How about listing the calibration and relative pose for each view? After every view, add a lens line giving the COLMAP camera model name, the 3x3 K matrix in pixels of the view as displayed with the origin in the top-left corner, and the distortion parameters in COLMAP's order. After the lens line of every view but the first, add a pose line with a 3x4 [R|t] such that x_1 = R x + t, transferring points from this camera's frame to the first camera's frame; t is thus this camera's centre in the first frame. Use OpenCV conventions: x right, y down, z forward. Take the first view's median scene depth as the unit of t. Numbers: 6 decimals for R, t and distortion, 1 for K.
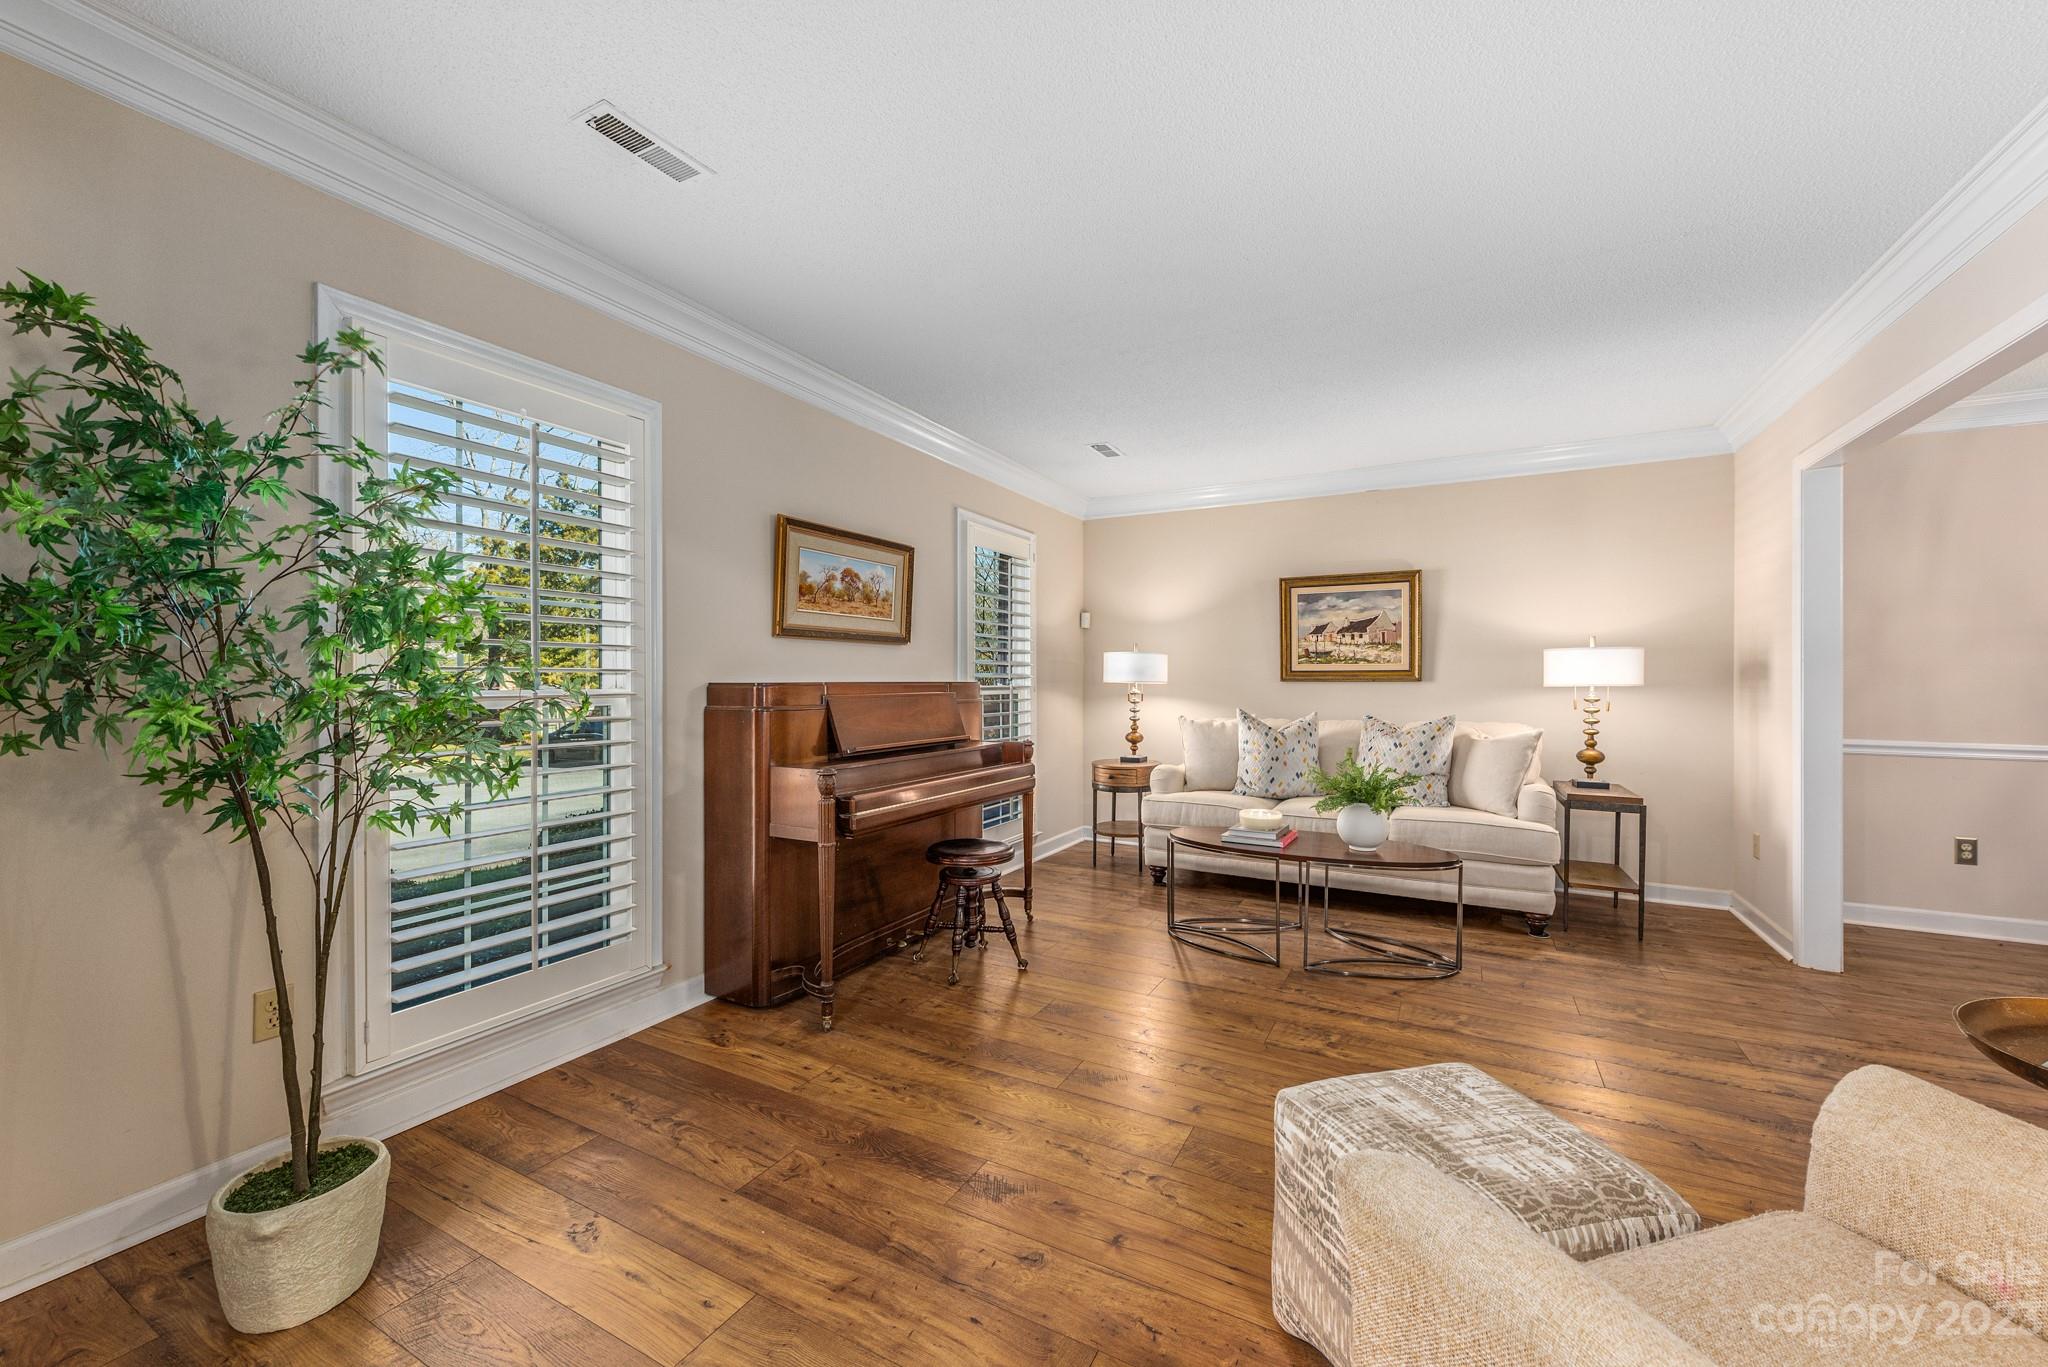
lens RADIAL K [[803.5, 0, 1024.0], [0, 803.5, 683.5], [0, 0, 1]] dist [-0.000837, -0.000157]
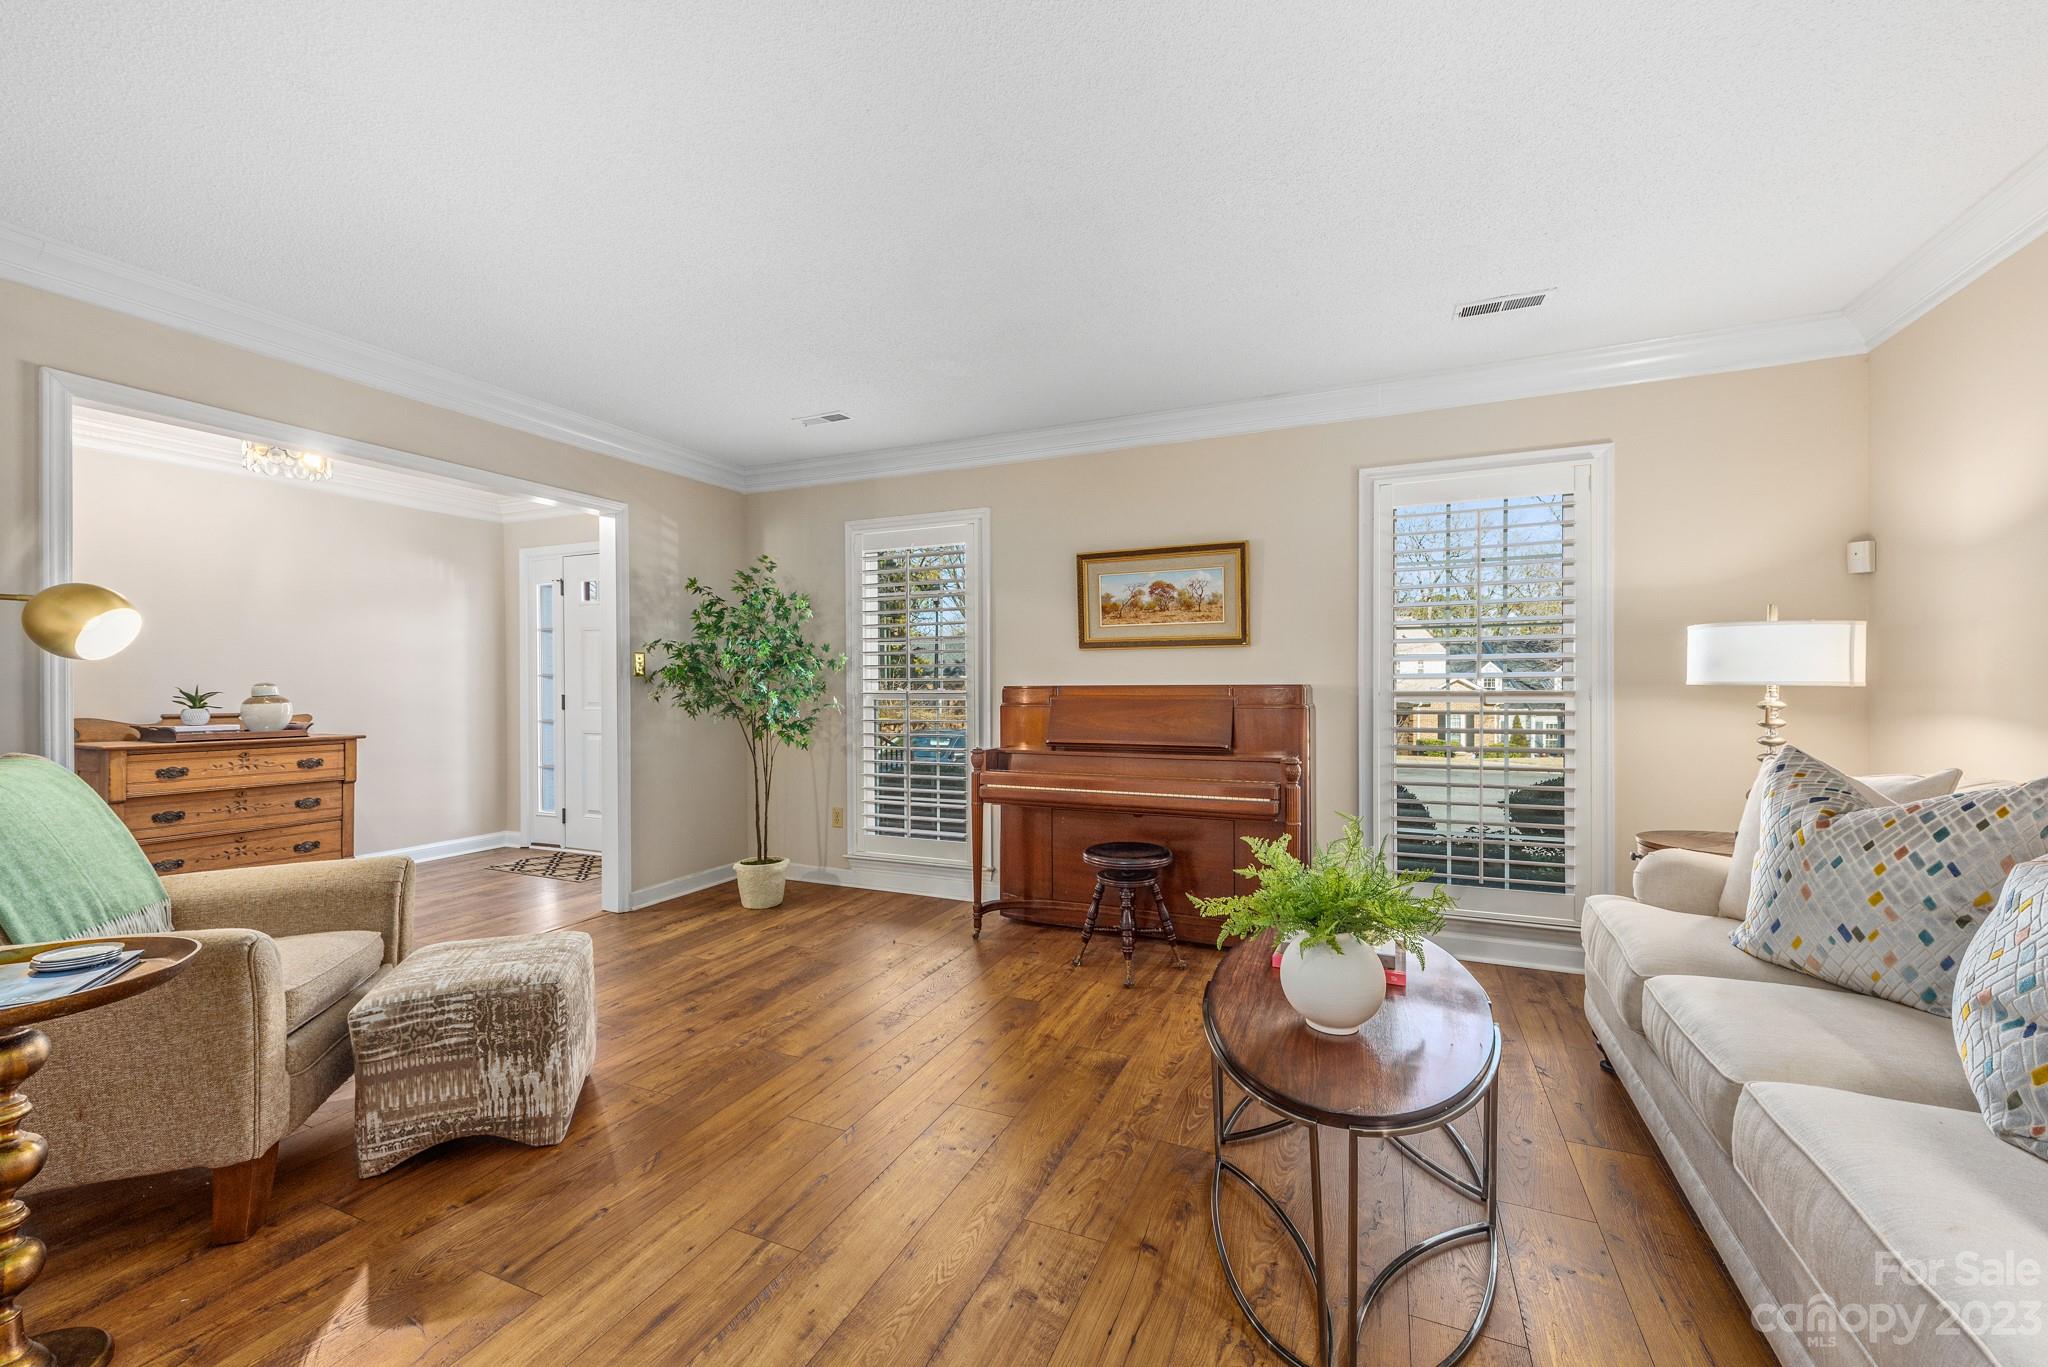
lens RADIAL K [[802.4, 0, 1024.0], [0, 802.4, 683.5], [0, 0, 1]] dist [0.029748, -0.000021]
pose [[0.076771, 0.002894, -0.997045, 0.923555], [0.000738, 0.999995, 0.002959, -0.008184], [0.997048, -0.000963, 0.076768, 0.791264]]
